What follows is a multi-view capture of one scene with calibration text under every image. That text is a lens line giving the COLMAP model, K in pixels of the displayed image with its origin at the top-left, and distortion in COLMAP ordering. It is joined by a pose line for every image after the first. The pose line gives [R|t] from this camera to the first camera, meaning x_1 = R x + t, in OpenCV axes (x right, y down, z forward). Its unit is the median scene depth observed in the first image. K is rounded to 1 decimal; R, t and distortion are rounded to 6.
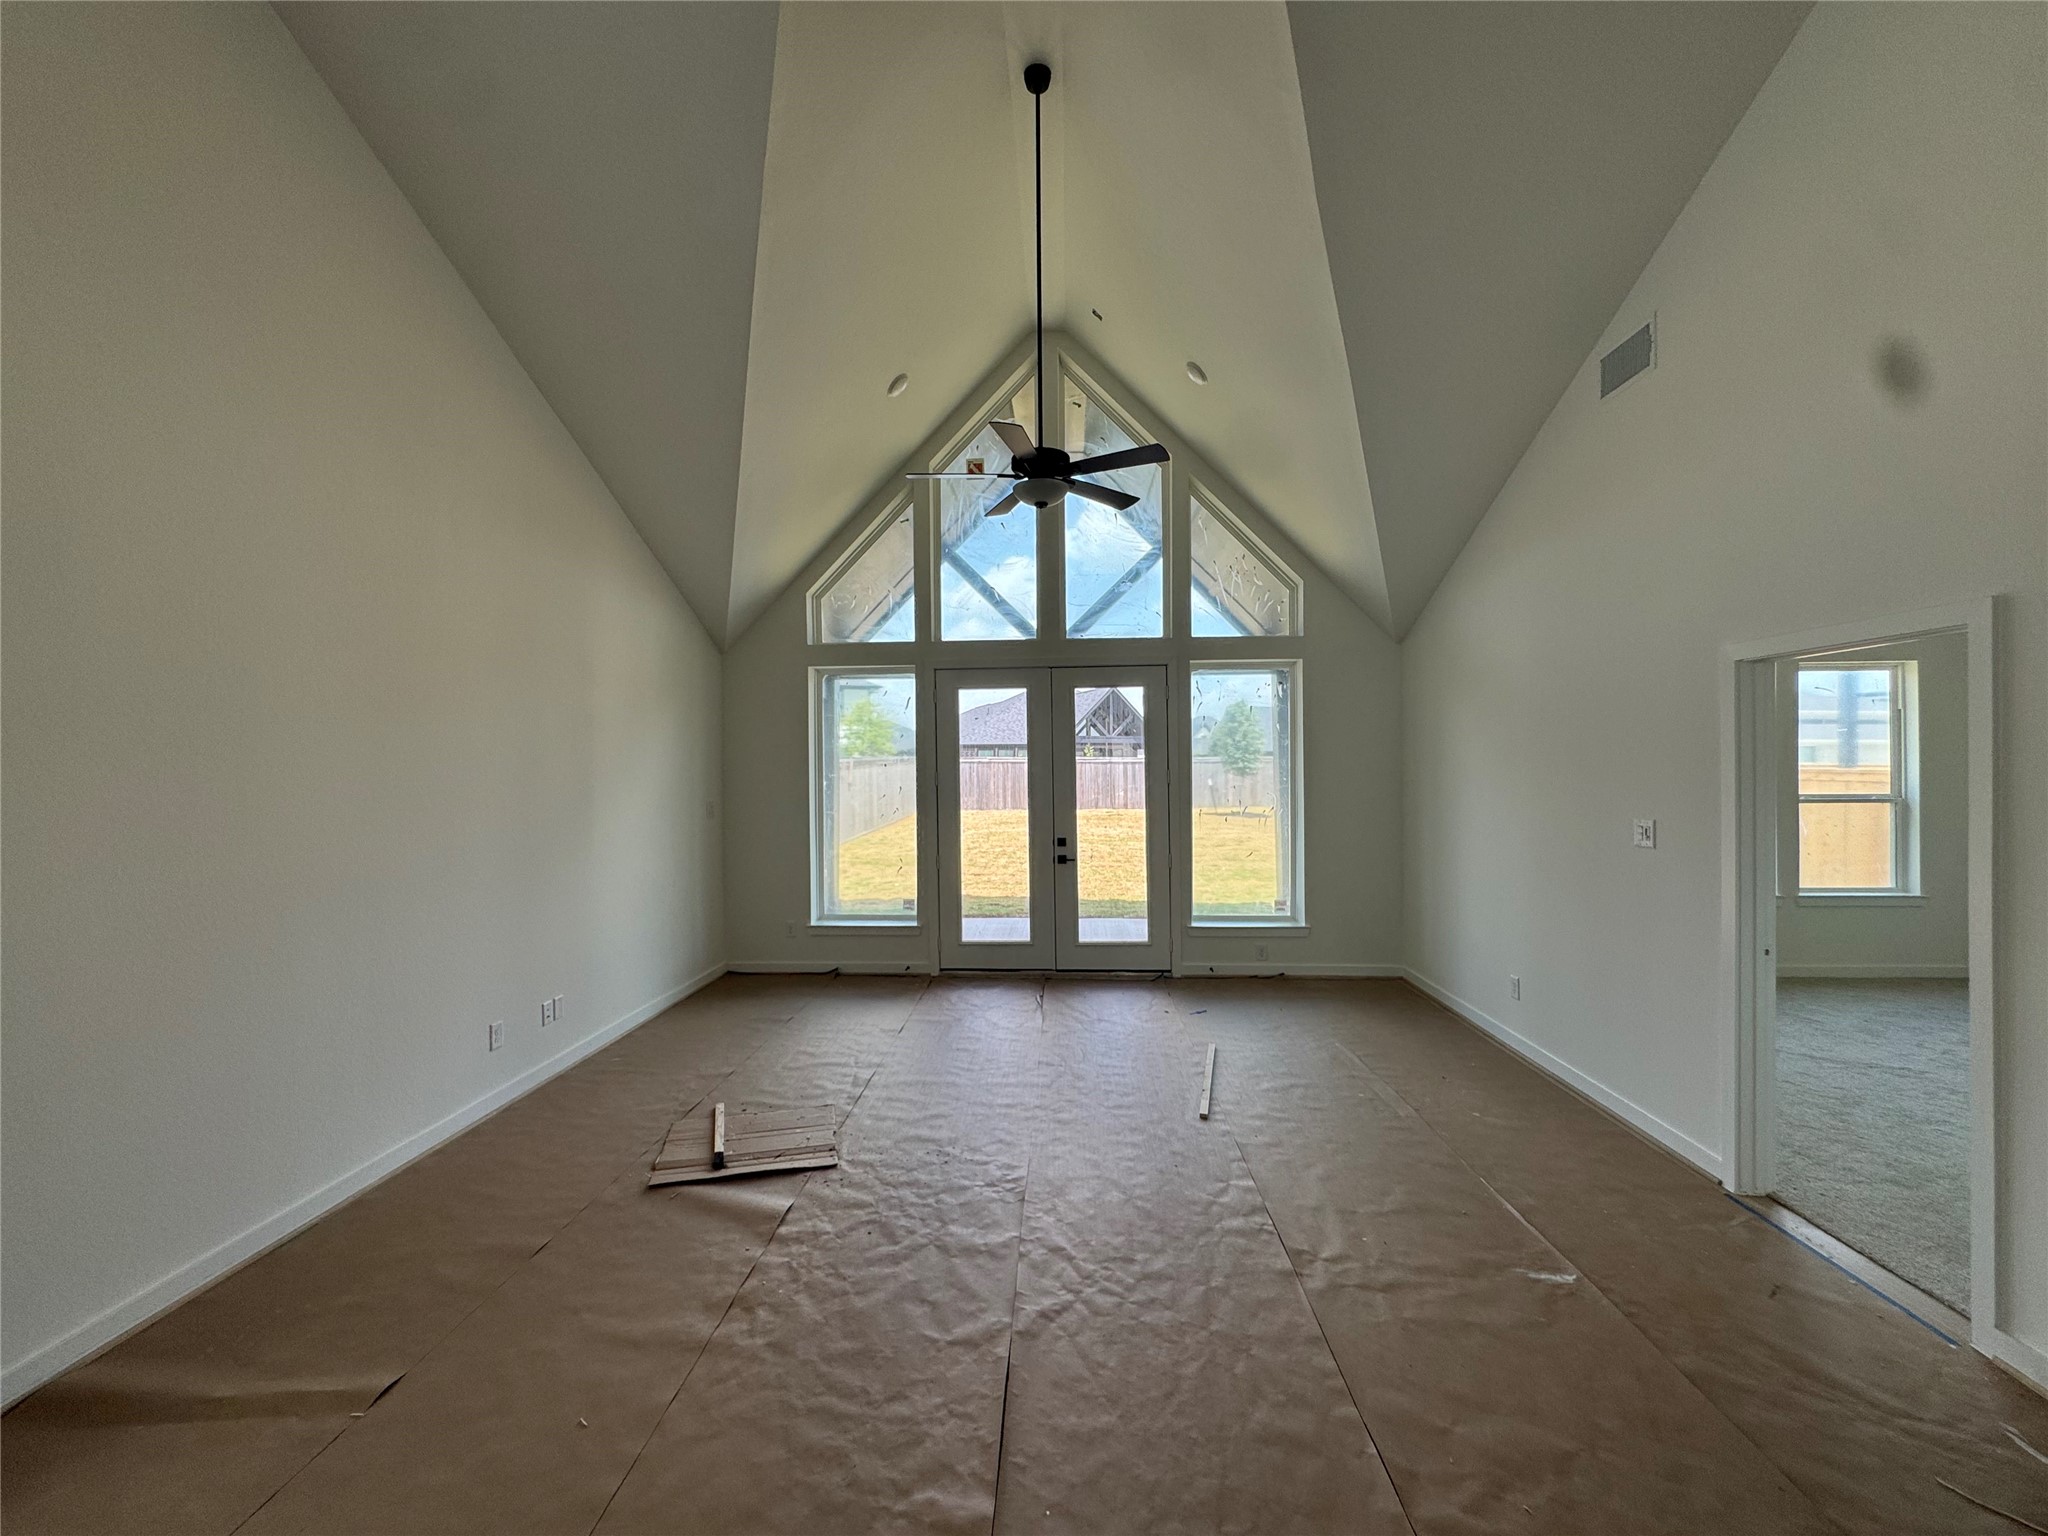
lens RADIAL K [[827.1, 0, 1024.2], [0, 827.1, 764.4], [0, 0, 1]] dist [-0.002883, 0.000128]
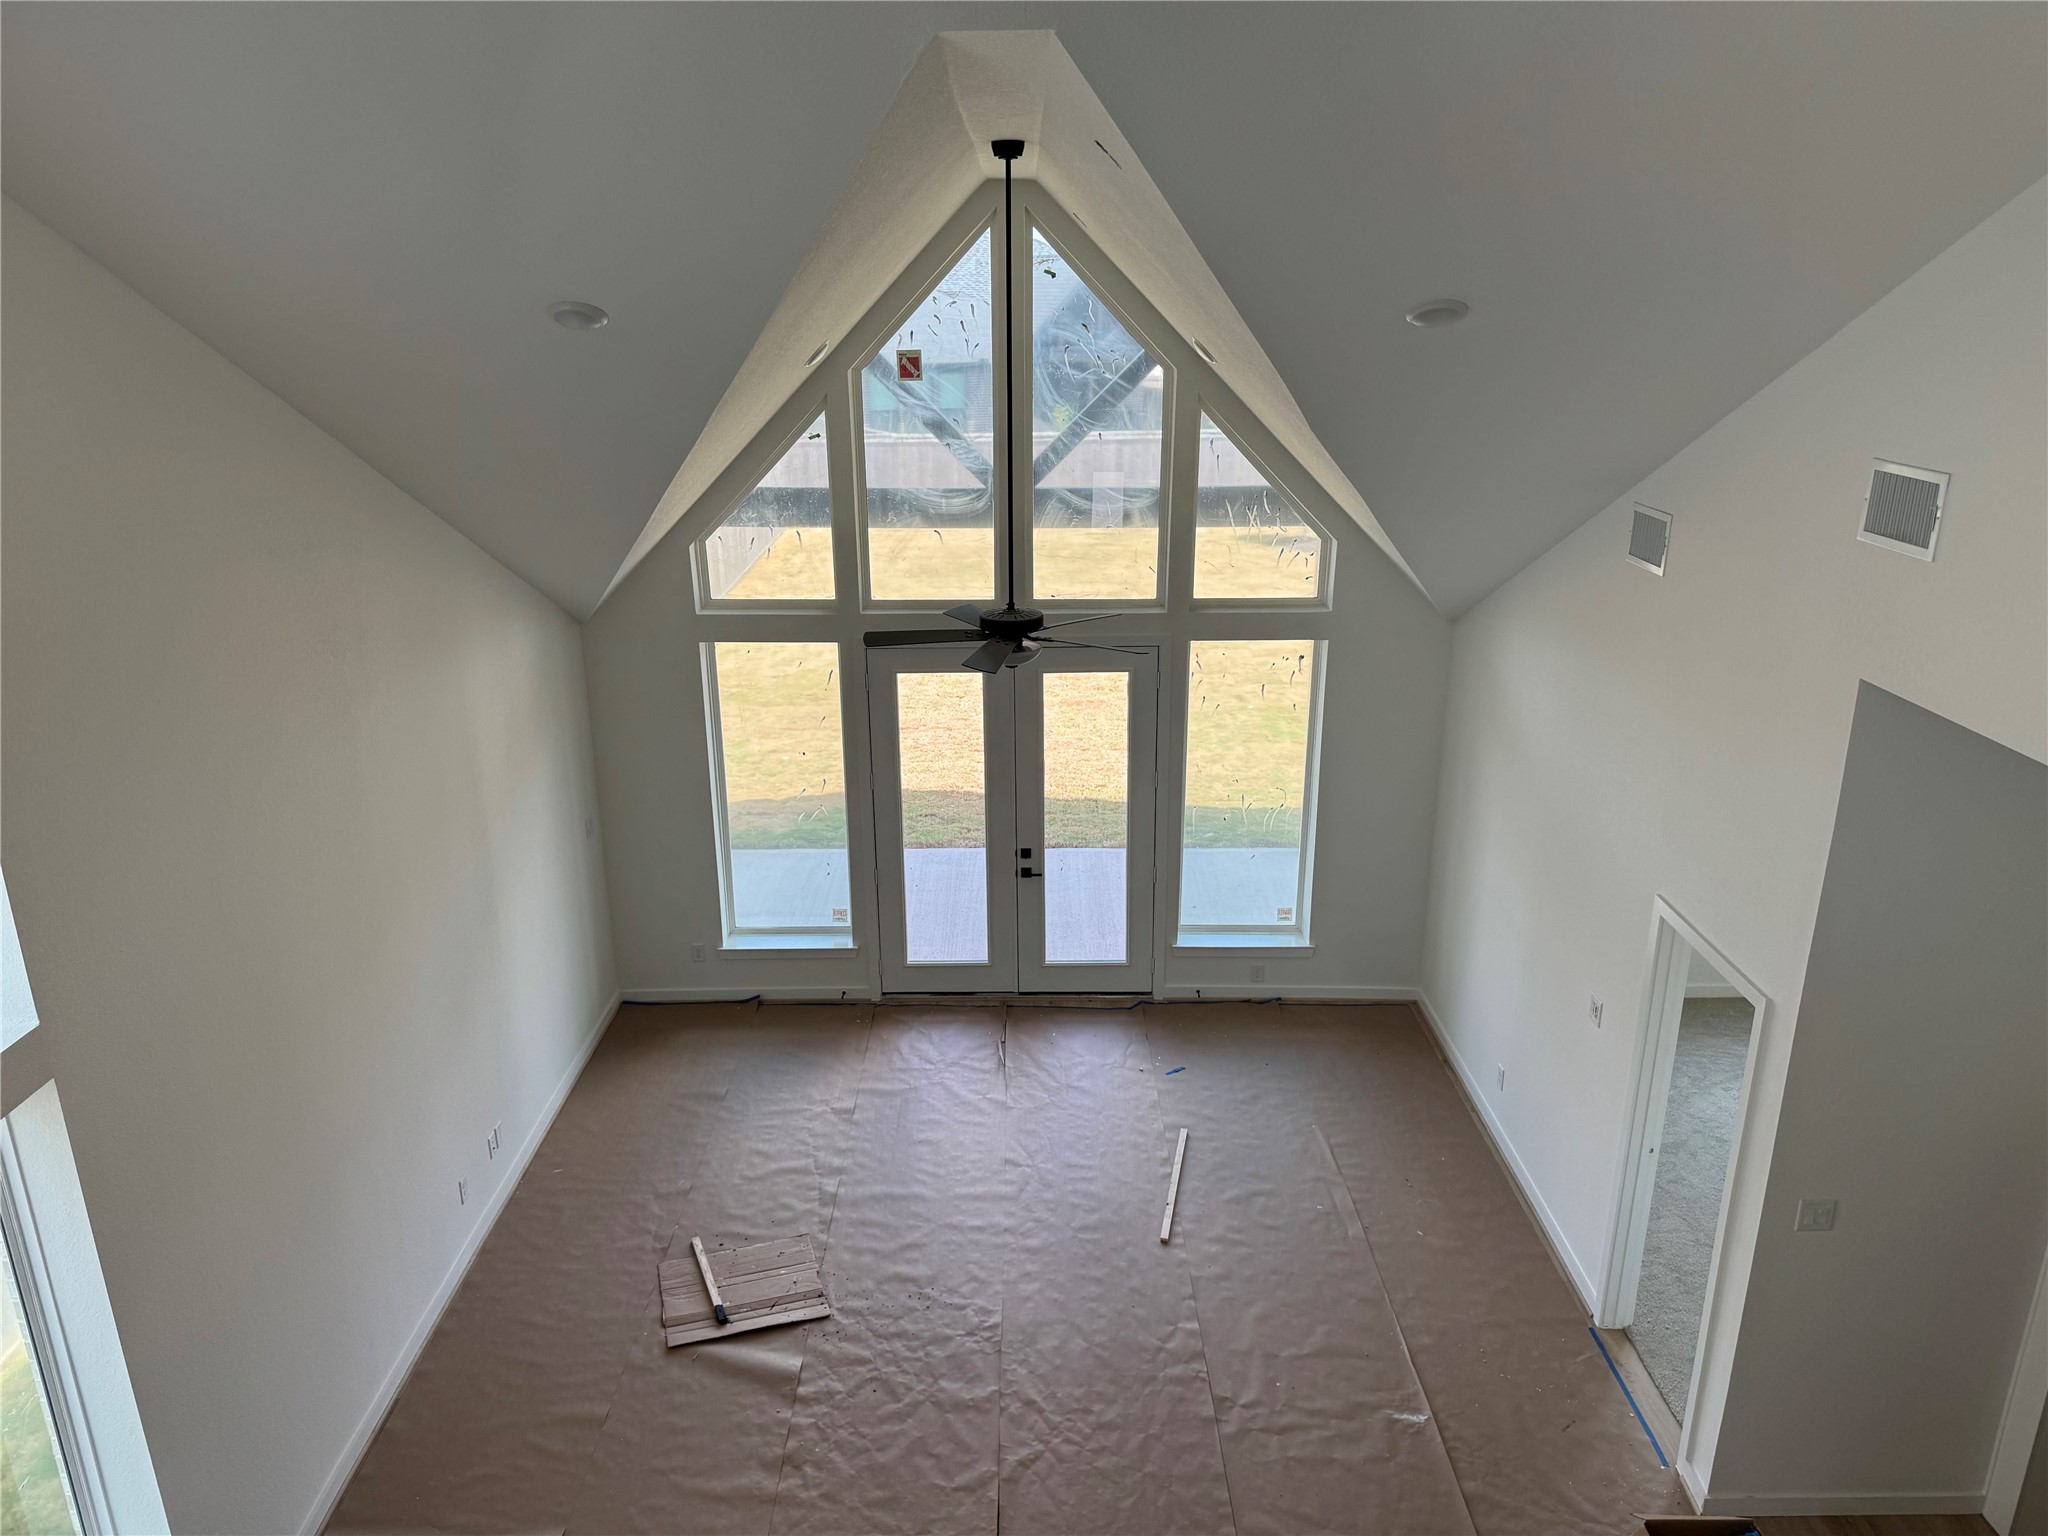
lens RADIAL K [[1434.6, 0, 1024.0], [0, 1434.6, 768.0], [0, 0, 1]] dist [0.190581, -0.405592]
pose [[0.998501, -0.012378, 0.053308, -0.060871], [-0.004659, 0.951323, 0.308160, -0.809907], [-0.054527, -0.307946, 0.949840, -0.646806]]
